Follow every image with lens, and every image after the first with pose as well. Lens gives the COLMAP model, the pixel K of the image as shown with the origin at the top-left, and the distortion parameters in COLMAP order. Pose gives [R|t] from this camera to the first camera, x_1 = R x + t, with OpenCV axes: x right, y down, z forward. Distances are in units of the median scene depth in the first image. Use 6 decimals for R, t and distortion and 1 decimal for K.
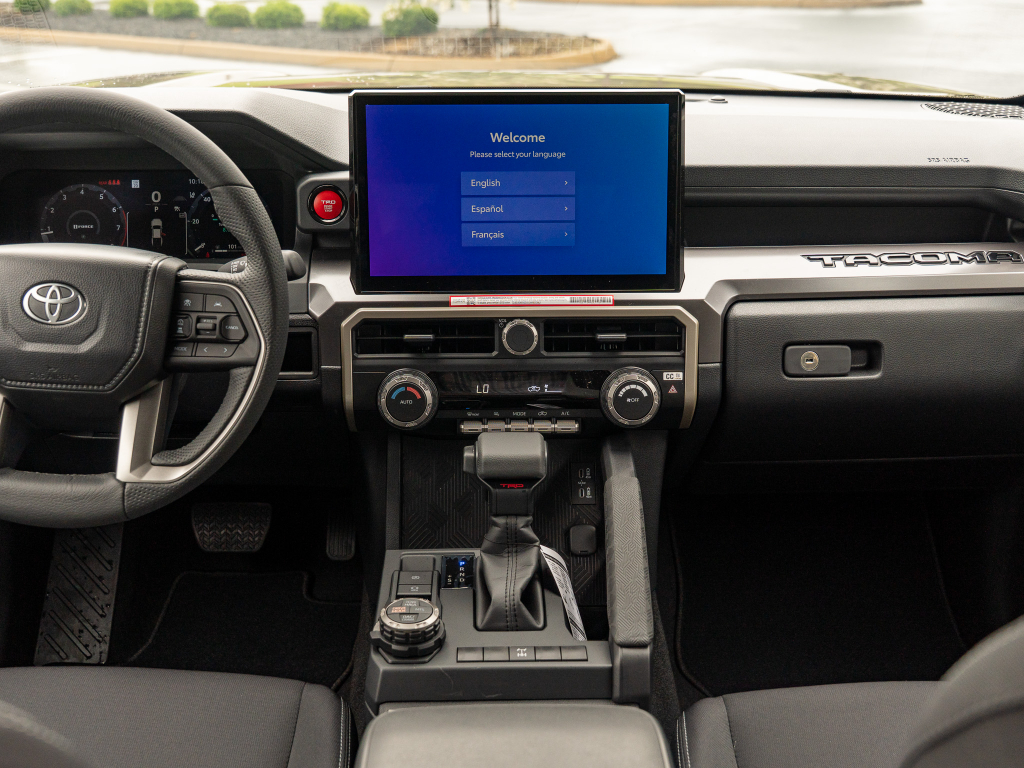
lens RADIAL K [[1205.8, 0, 510.7], [0, 1205.8, 383.3], [0, 0, 1]] dist [-0.004870, 0.000000]
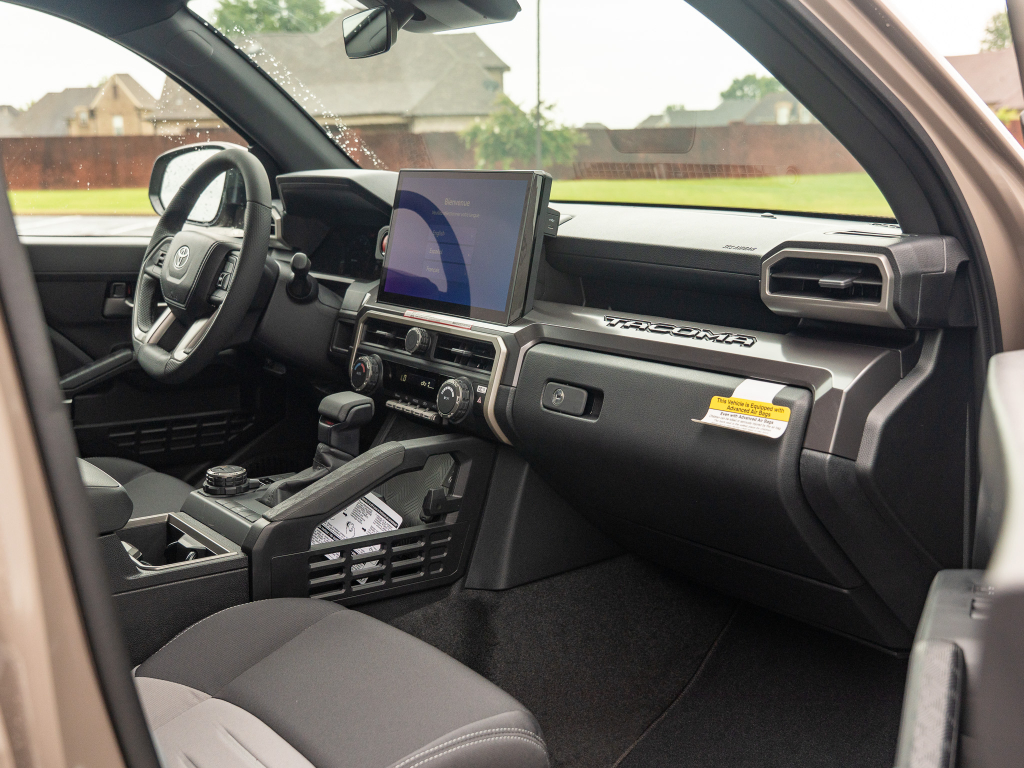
lens RADIAL K [[1205.8, 0, 510.4], [0, 1205.8, 379.5], [0, 0, 1]] dist [-0.004870, 0.000000]
pose [[0.577607, 0.149039, -0.802594, 1.157624], [-0.305209, 0.951314, -0.042996, 0.028974], [0.757111, 0.269794, 0.594974, 0.277468]]
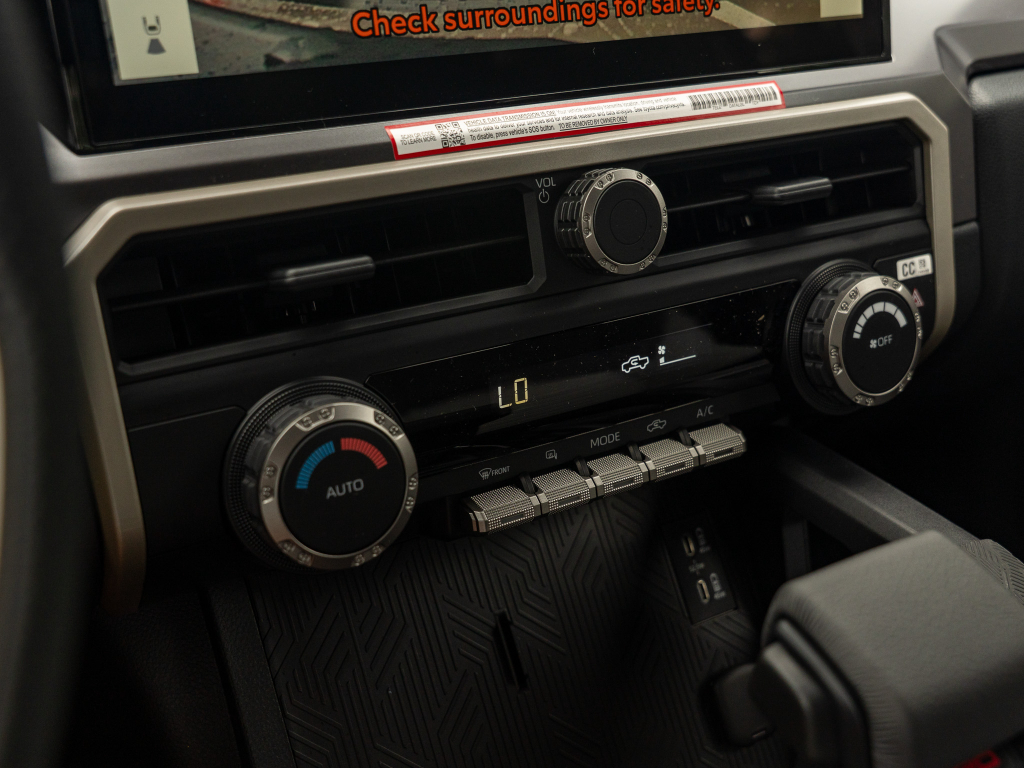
lens RADIAL K [[1205.8, 0, 512.8], [0, 1205.8, 390.5], [0, 0, 1]] dist [-0.004870, 0.000000]
pose [[0.865599, -0.204700, 0.456987, -0.179914], [0.175645, 0.978760, 0.105721, -0.032230], [-0.468922, -0.011245, 0.883168, 0.704989]]
